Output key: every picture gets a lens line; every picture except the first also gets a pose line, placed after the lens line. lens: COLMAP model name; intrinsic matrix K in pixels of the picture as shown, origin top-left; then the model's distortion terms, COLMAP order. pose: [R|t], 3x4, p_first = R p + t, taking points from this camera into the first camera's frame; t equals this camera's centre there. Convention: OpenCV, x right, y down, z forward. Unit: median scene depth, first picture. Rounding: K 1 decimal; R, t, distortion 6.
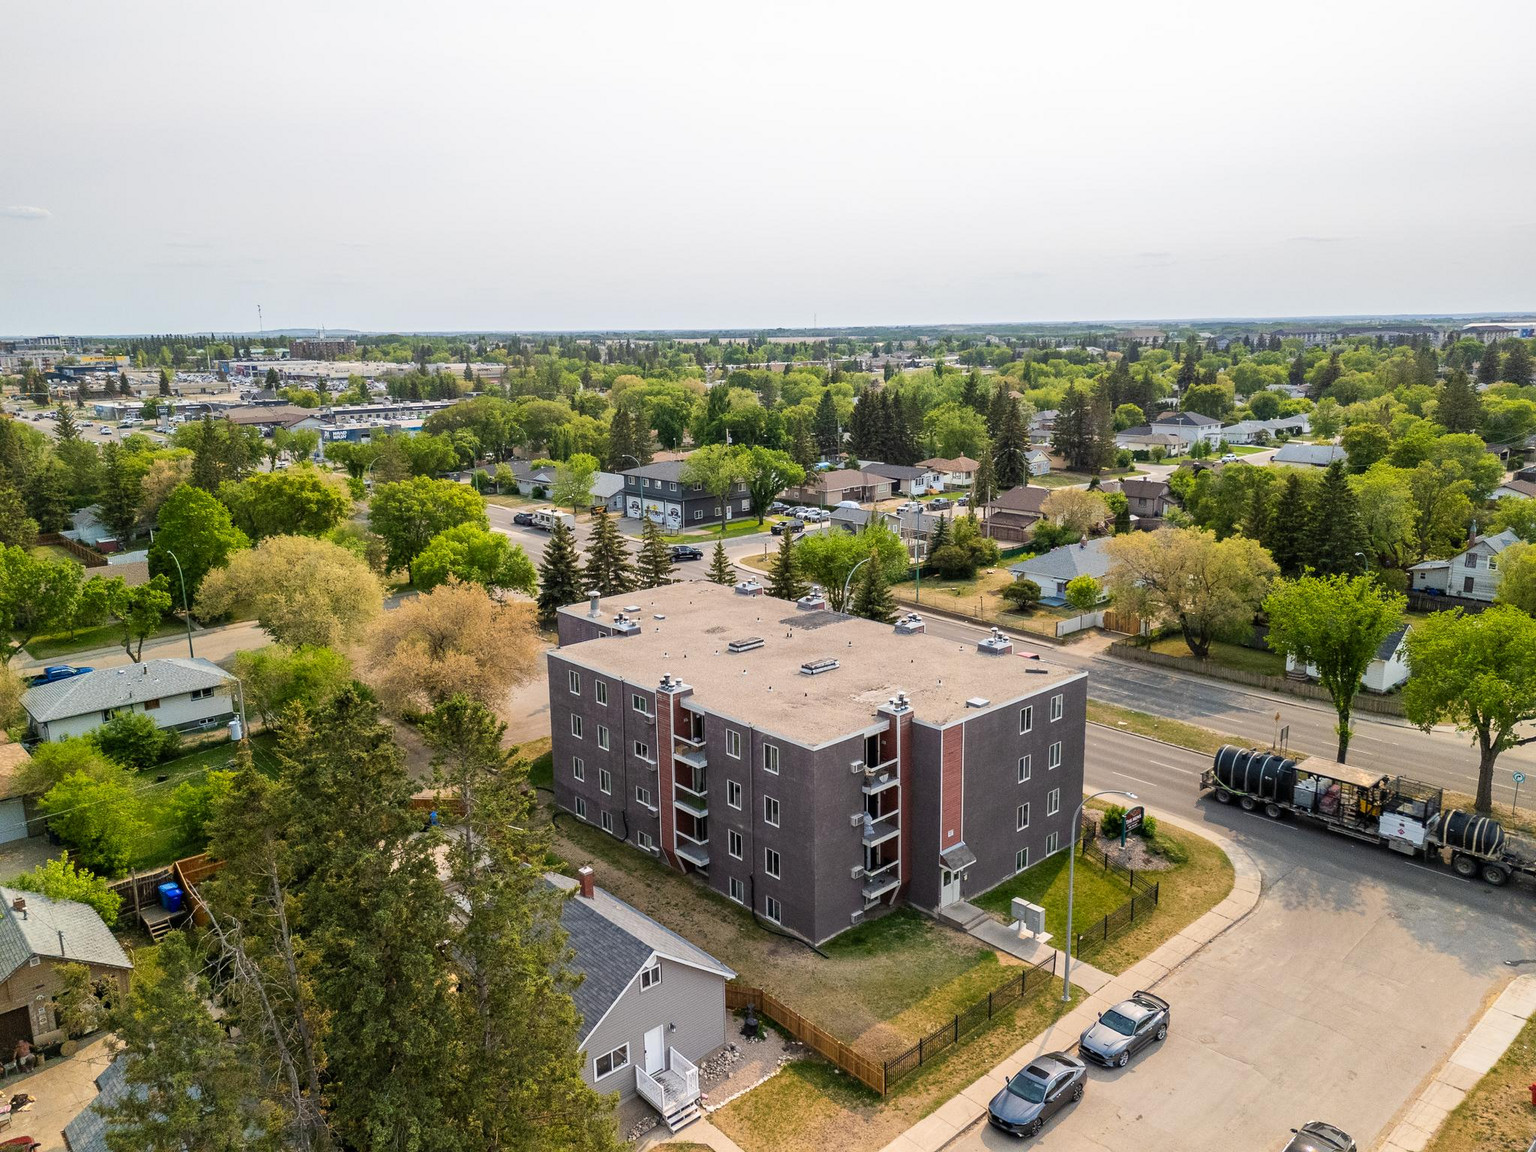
lens RADIAL K [[1126.1, 0, 768.0], [0, 1126.1, 576.0], [0, 0, 1]] dist [0.055185, -0.044873]
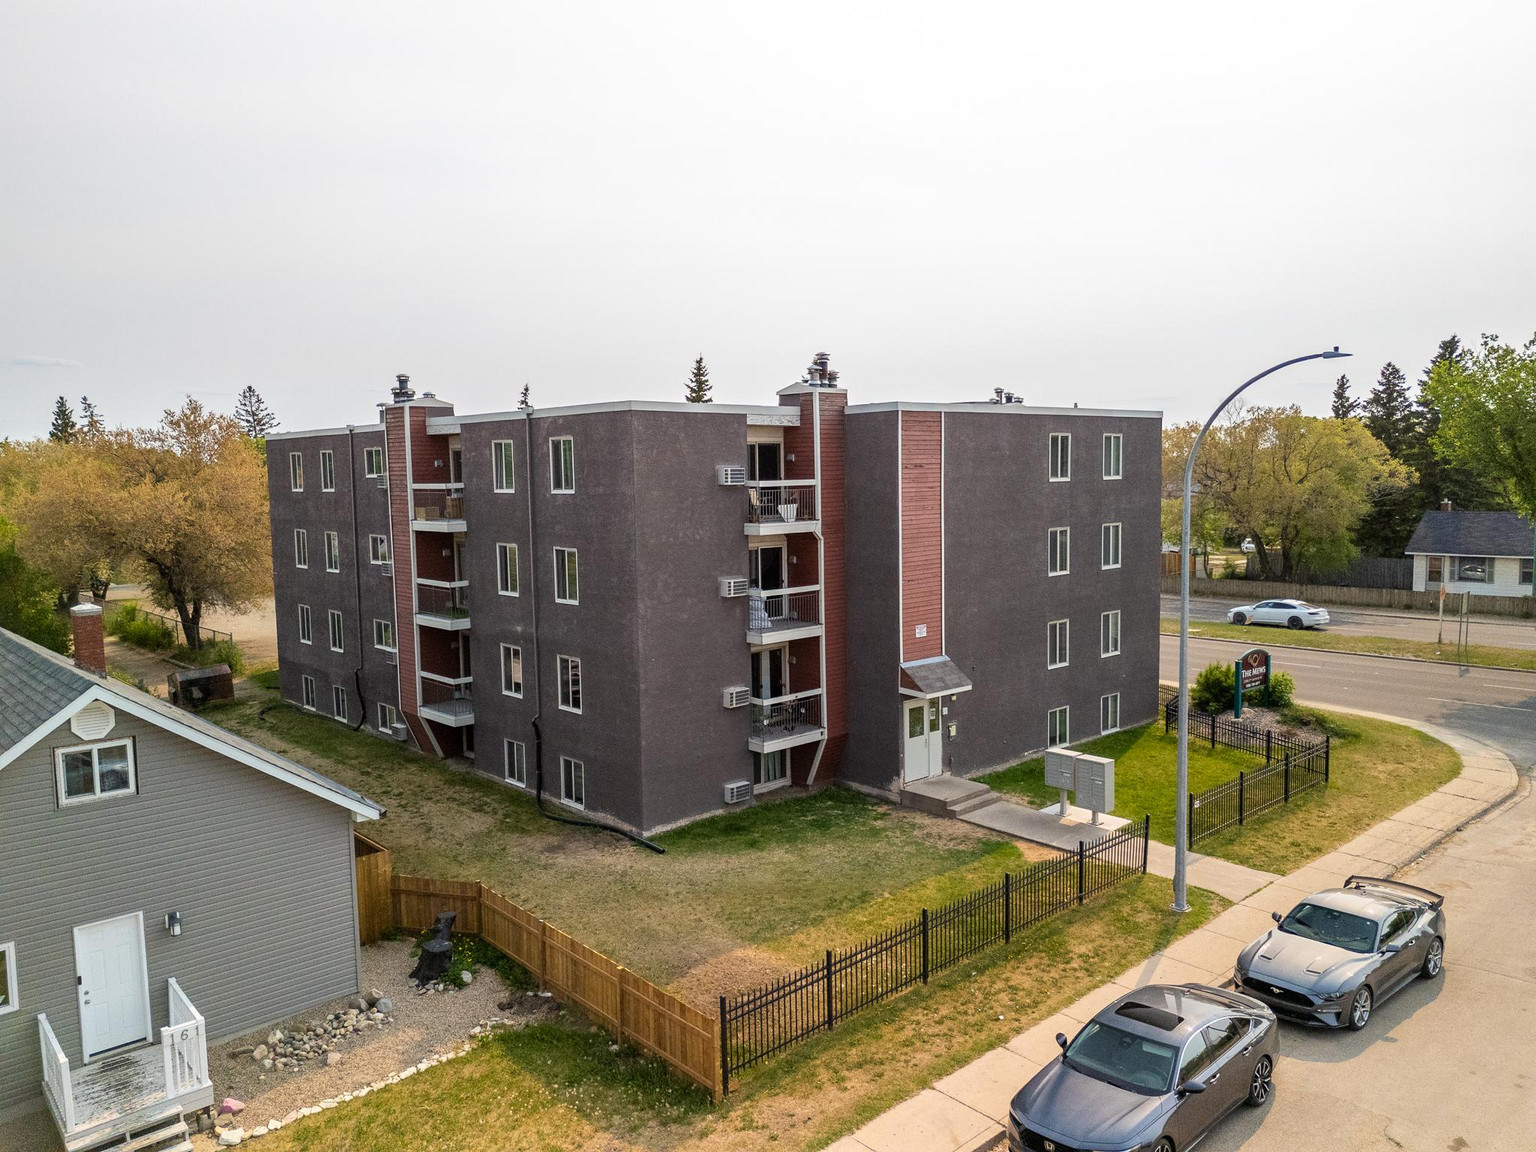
lens RADIAL K [[1126.1, 0, 768.0], [0, 1126.1, 576.0], [0, 0, 1]] dist [0.055185, -0.044873]
pose [[0.999998, -0.000945, -0.001683, 0.097907], [0.000730, 0.992377, -0.123239, 0.280158], [0.001786, 0.123237, 0.992376, 0.515774]]
